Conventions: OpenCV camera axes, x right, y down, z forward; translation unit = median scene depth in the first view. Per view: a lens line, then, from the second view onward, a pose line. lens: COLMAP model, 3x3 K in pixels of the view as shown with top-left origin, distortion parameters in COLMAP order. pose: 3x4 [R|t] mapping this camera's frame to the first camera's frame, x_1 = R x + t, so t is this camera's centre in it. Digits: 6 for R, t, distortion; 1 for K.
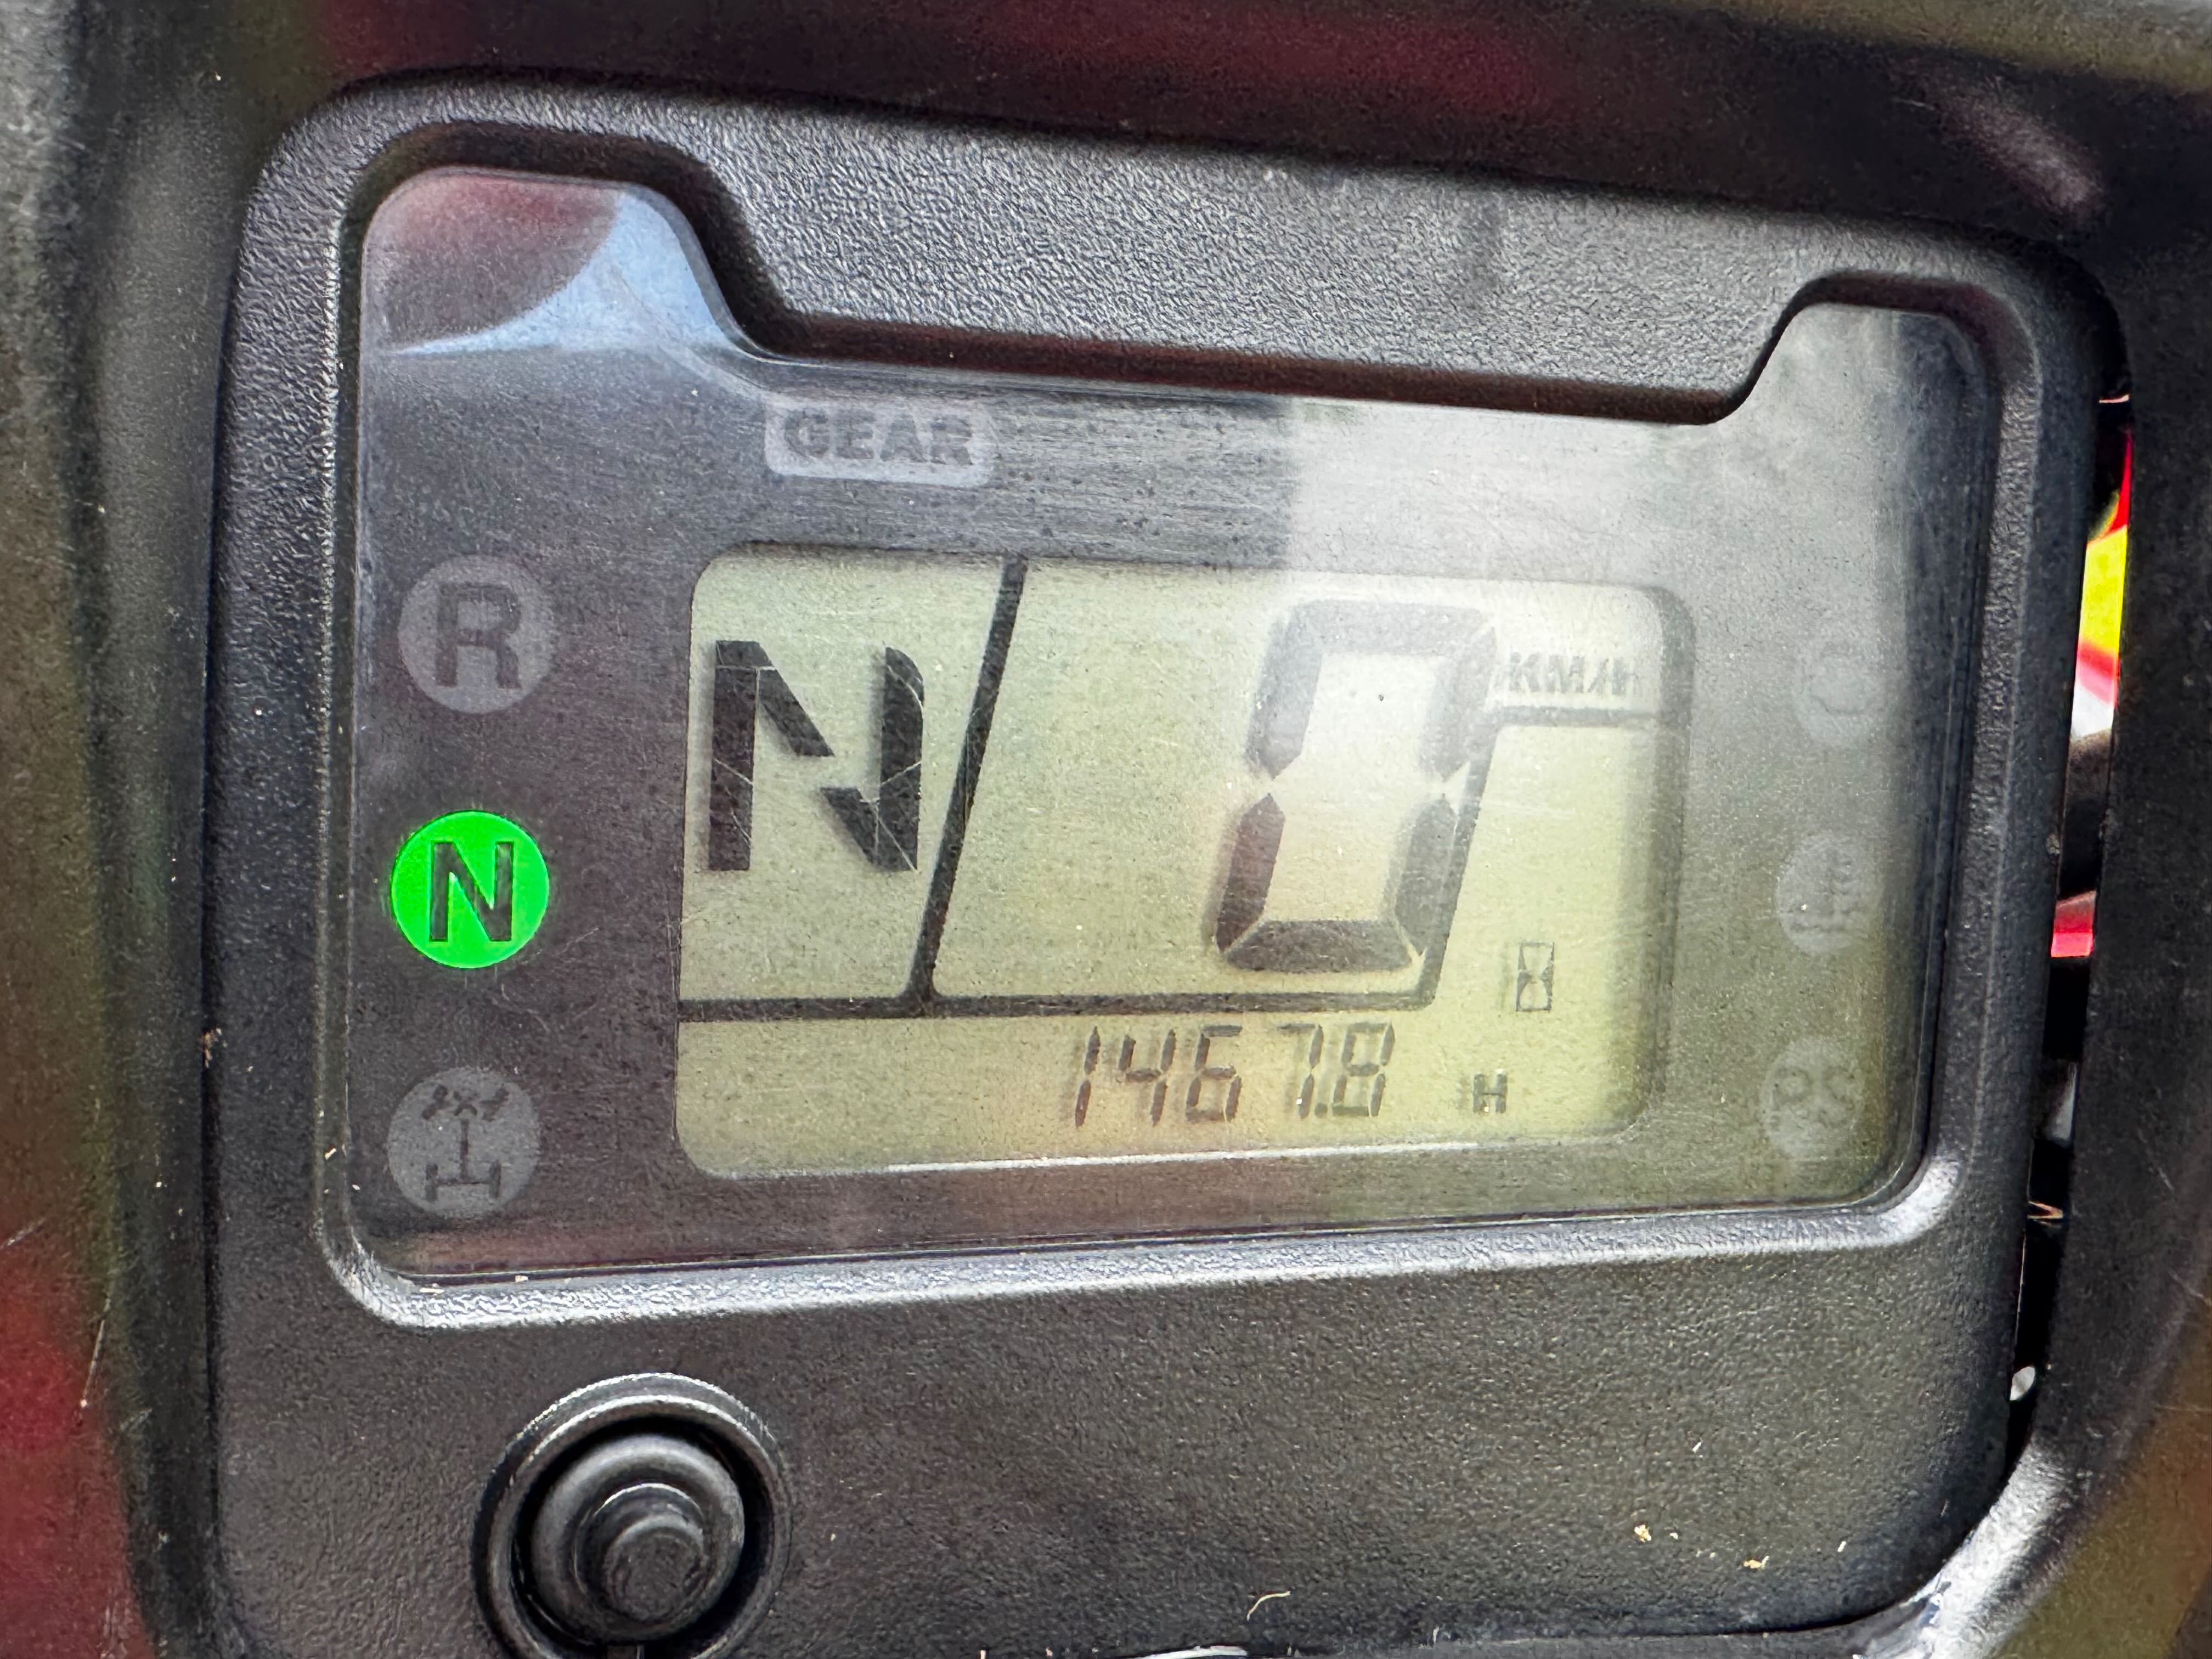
lens RADIAL K [[2477.2, 0, 1054.7], [0, 2477.2, 831.4], [0, 0, 1]] dist [0.004131, -0.032934]
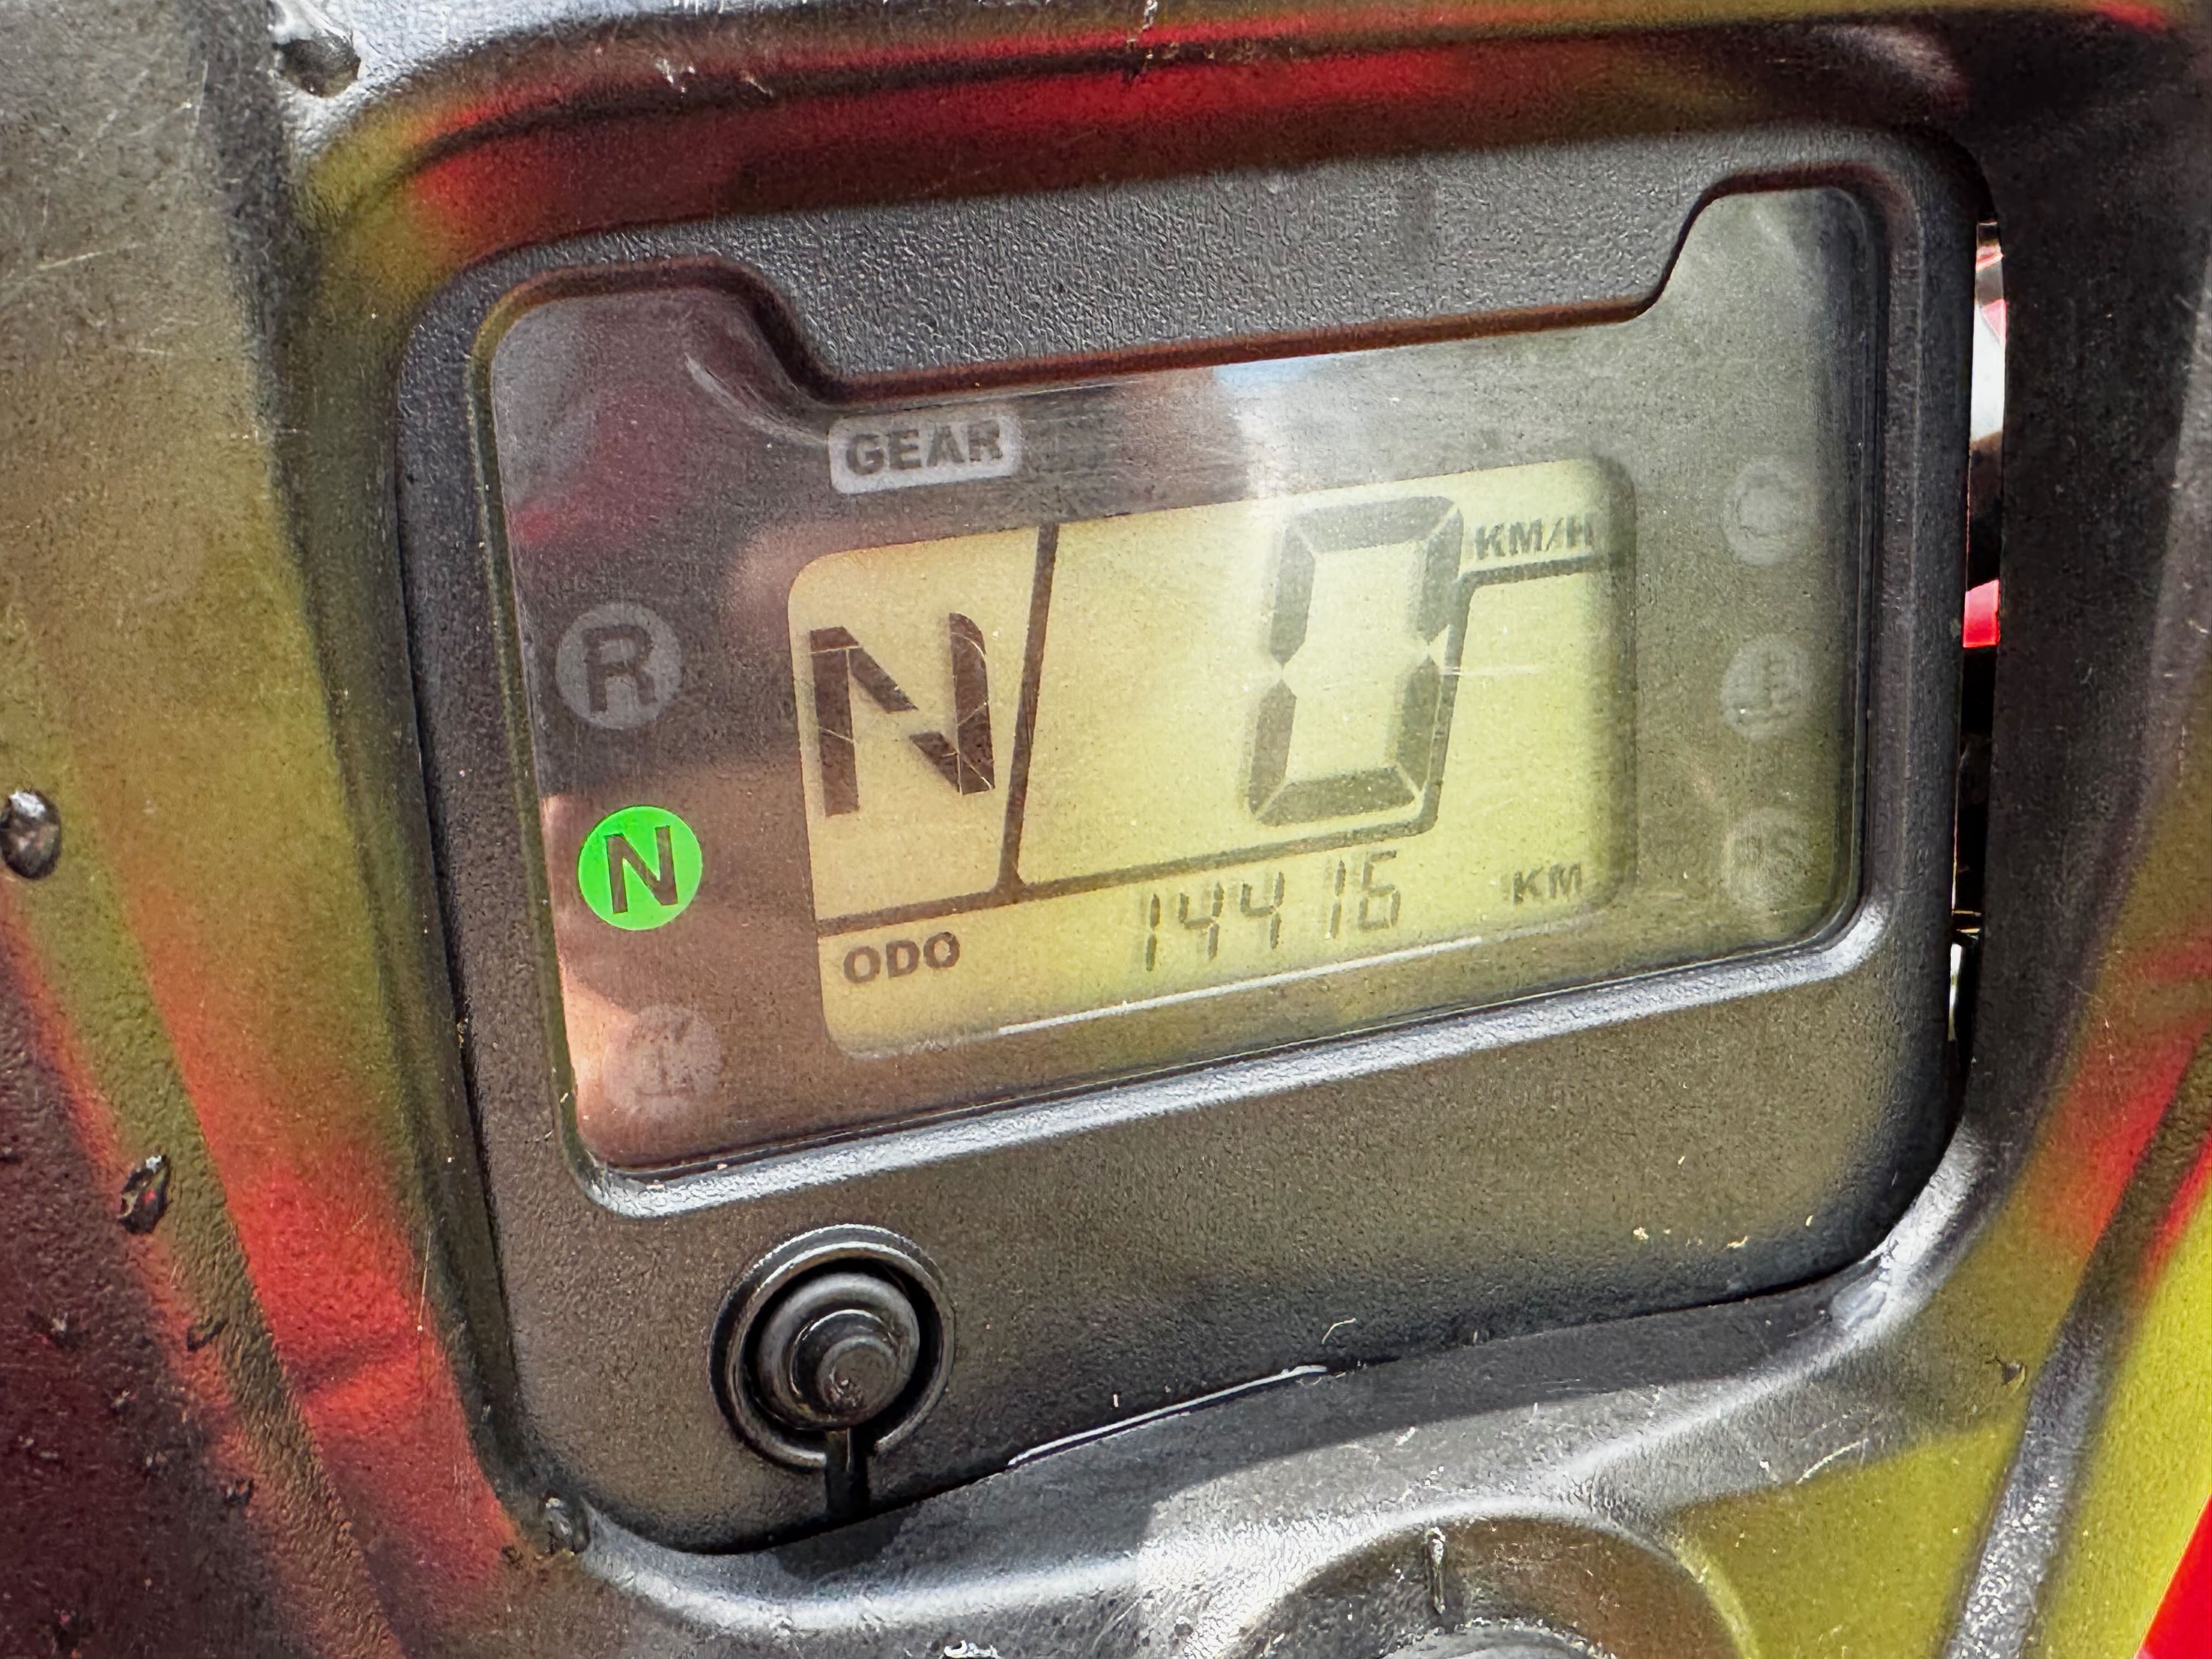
lens RADIAL K [[2460.6, 0, 1106.0], [0, 2460.6, 829.5], [0, 0, 1]] dist [0.003733, 0.023977]
pose [[0.994610, -0.102270, -0.017061, 0.015614], [0.103683, 0.980898, 0.164588, -0.147513], [-0.000097, -0.165470, 0.986215, -0.177695]]
